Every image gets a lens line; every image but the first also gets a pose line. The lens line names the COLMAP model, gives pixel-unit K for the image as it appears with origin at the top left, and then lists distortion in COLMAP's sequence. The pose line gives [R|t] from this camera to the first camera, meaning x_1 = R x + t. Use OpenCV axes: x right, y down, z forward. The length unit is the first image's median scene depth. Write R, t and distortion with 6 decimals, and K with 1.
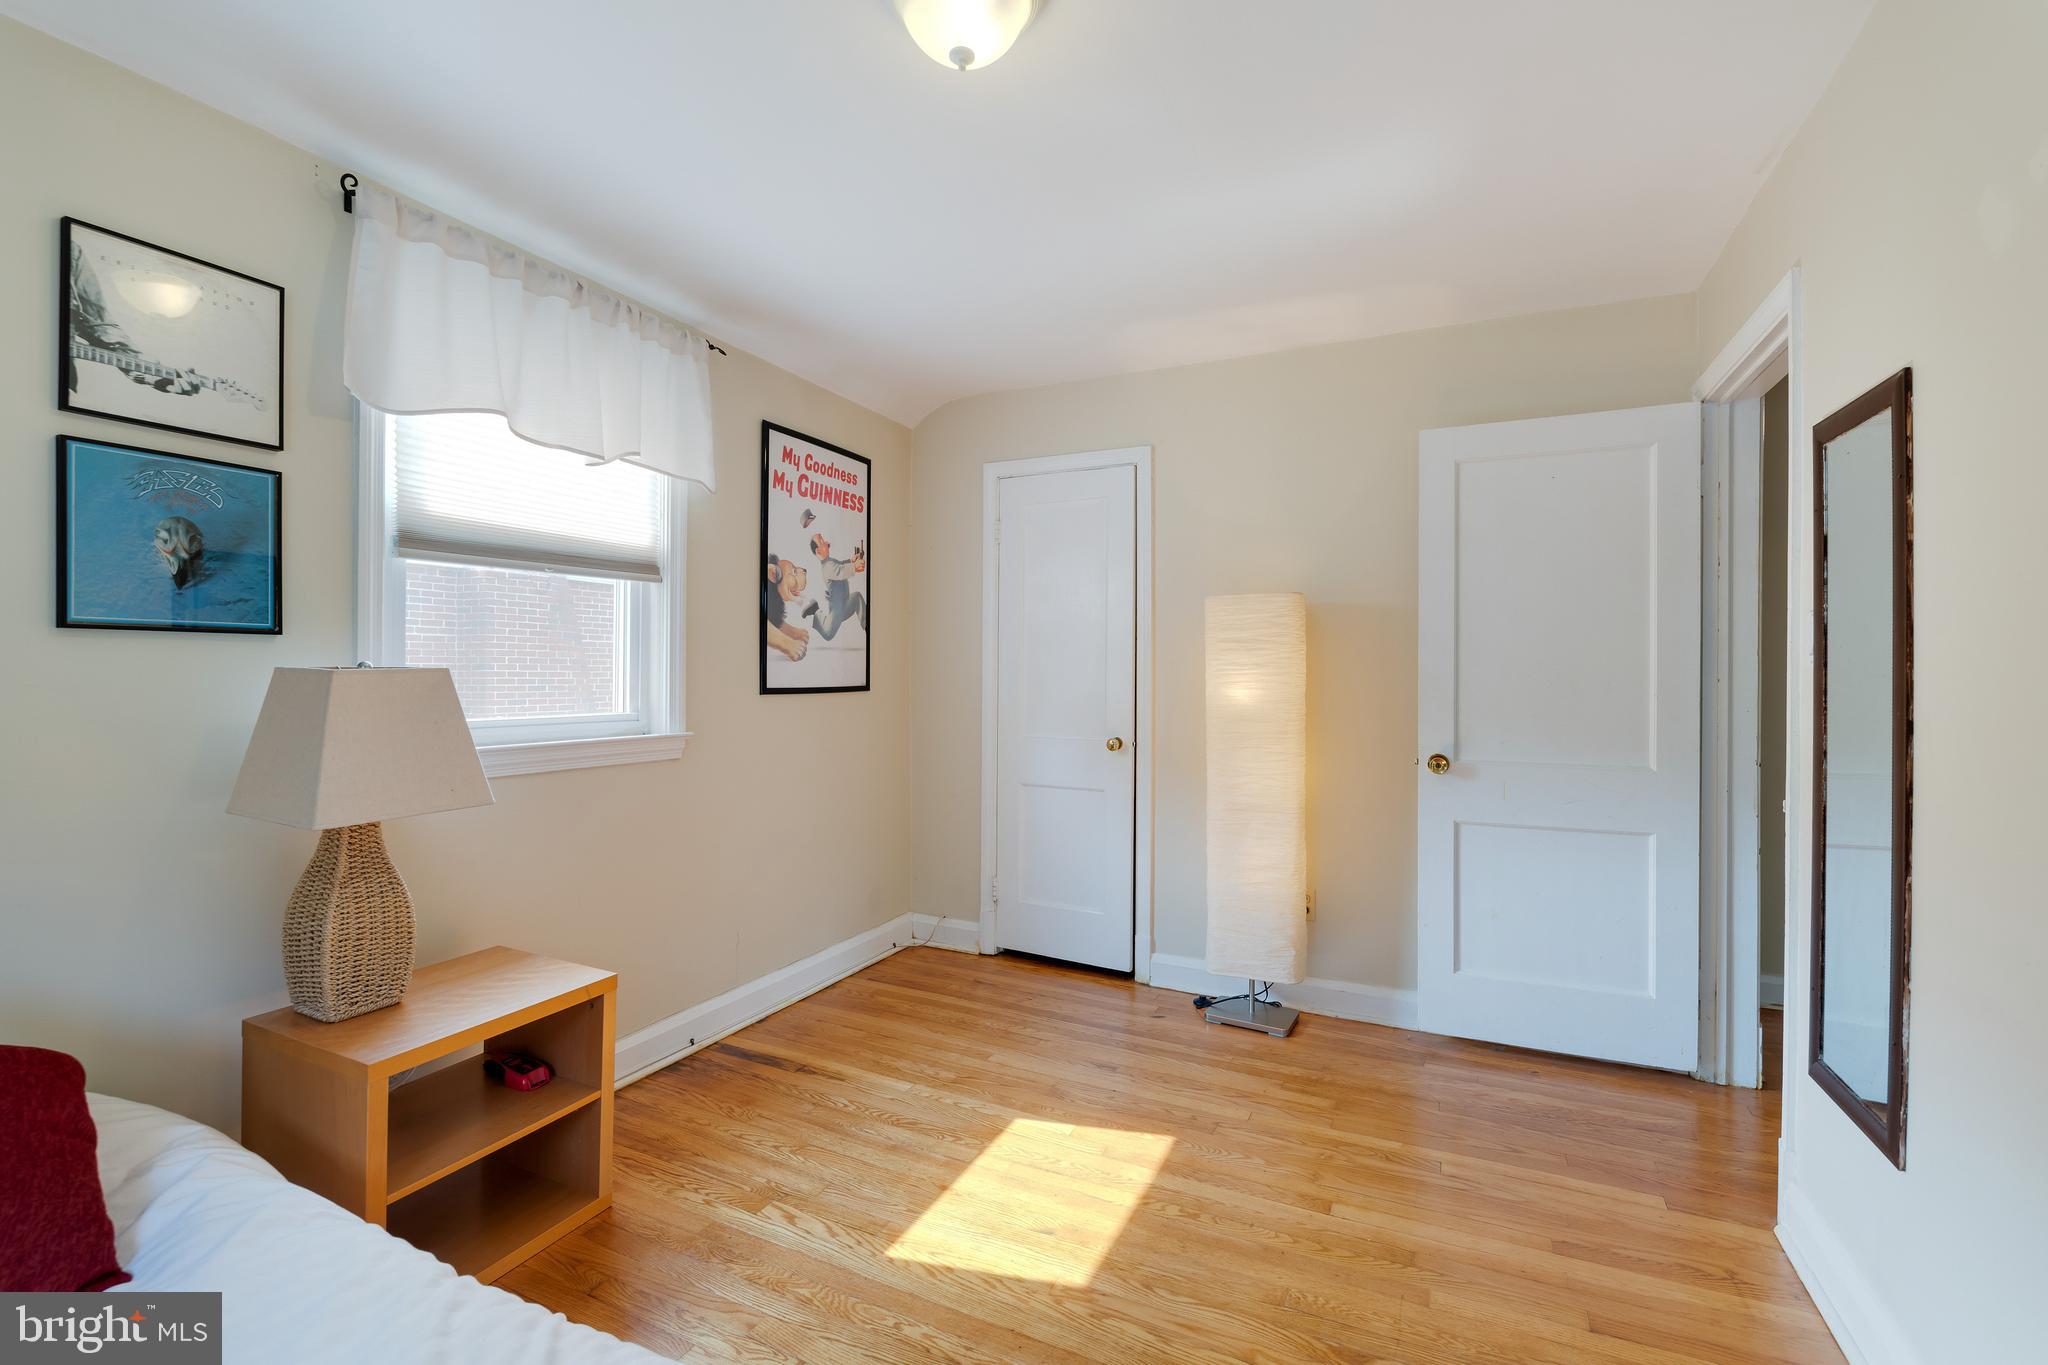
lens RADIAL K [[905.1, 0, 1021.8], [0, 905.1, 671.4], [0, 0, 1]] dist [-0.006159, -0.000497]
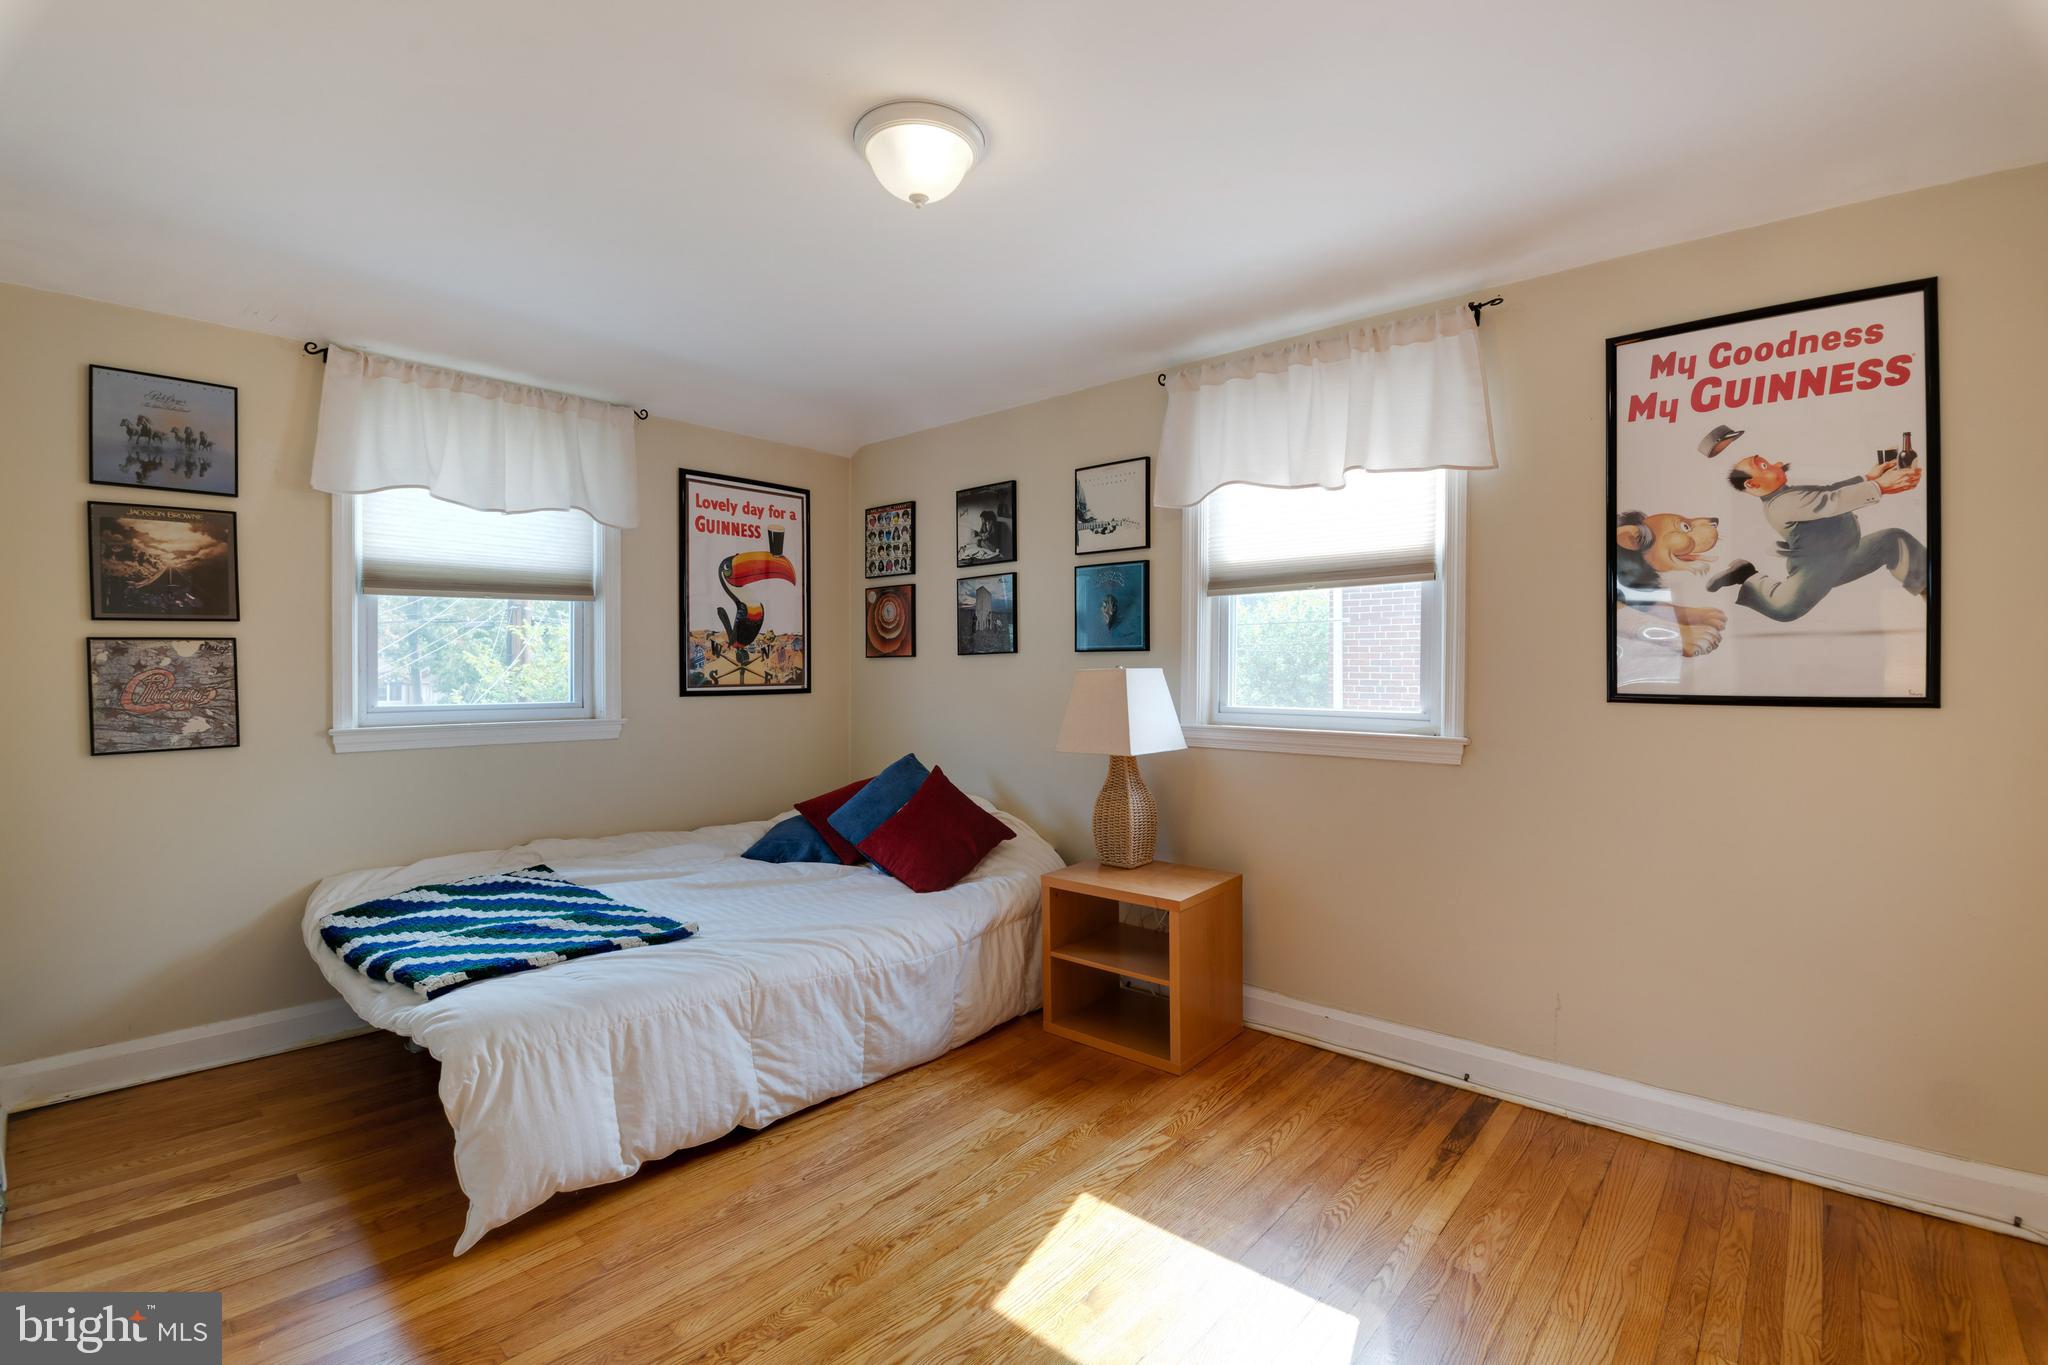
lens RADIAL K [[918.5, 0, 1058.3], [0, 918.5, 673.4], [0, 0, 1]] dist [-0.001373, -0.017463]
pose [[-0.255429, -0.003572, -0.966821, 0.637132], [-0.004127, 0.999988, -0.002604, 0.006269], [0.966819, 0.003325, -0.255441, 0.840056]]
